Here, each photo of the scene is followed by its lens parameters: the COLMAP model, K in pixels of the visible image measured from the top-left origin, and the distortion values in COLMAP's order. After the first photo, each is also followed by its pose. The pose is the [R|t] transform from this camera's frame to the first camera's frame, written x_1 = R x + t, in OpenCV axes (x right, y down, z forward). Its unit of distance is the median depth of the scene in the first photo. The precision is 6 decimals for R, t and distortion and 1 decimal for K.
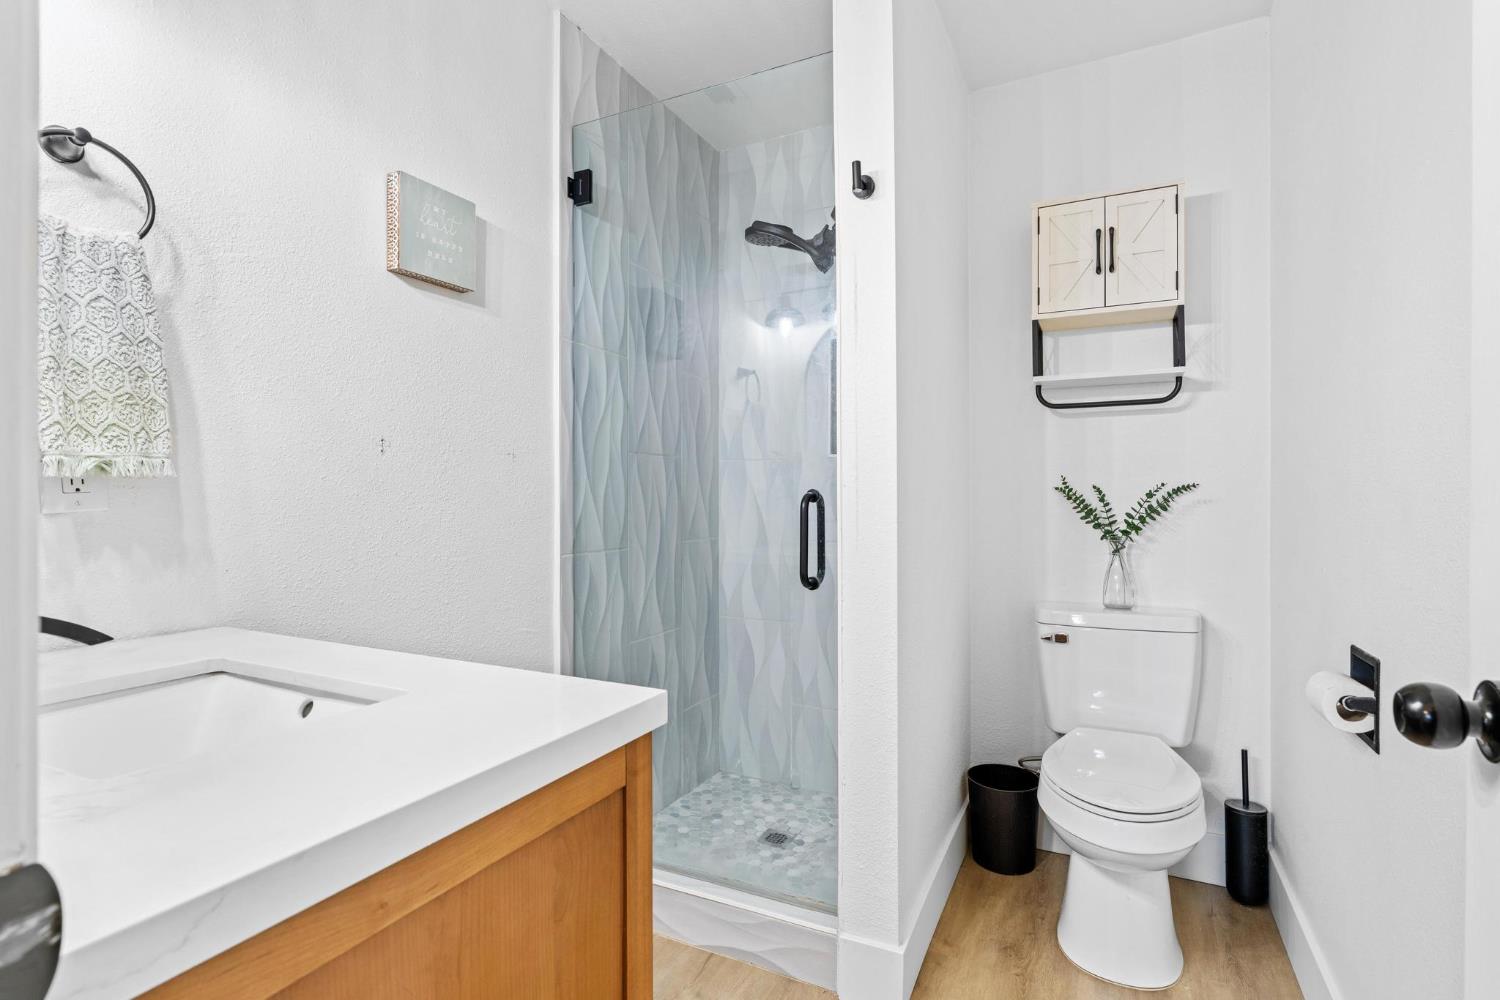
lens RADIAL K [[732.0, 0, 750.0], [0, 732.0, 500.0], [0, 0, 1]] dist [-0.000282, -0.000075]
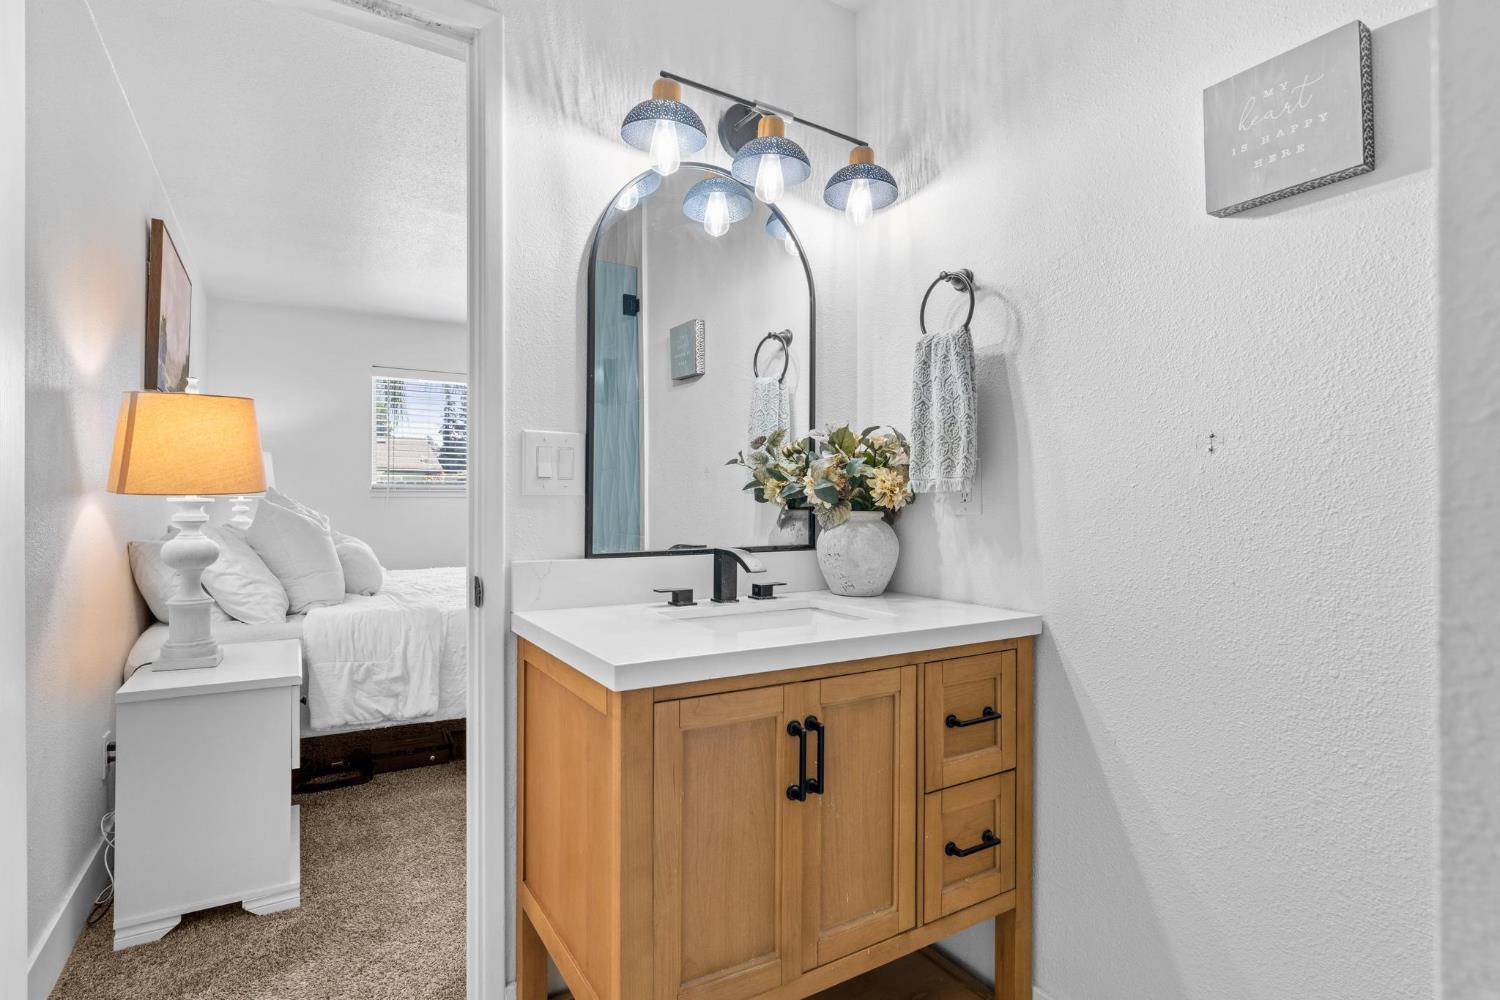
lens RADIAL K [[732.0, 0, 750.0], [0, 732.0, 500.0], [0, 0, 1]] dist [-0.000282, -0.000075]
pose [[-0.528454, -0.000866, -0.848962, 0.548481], [-0.008847, 0.999951, 0.004486, -0.014762], [0.848916, 0.009881, -0.528436, 1.253590]]
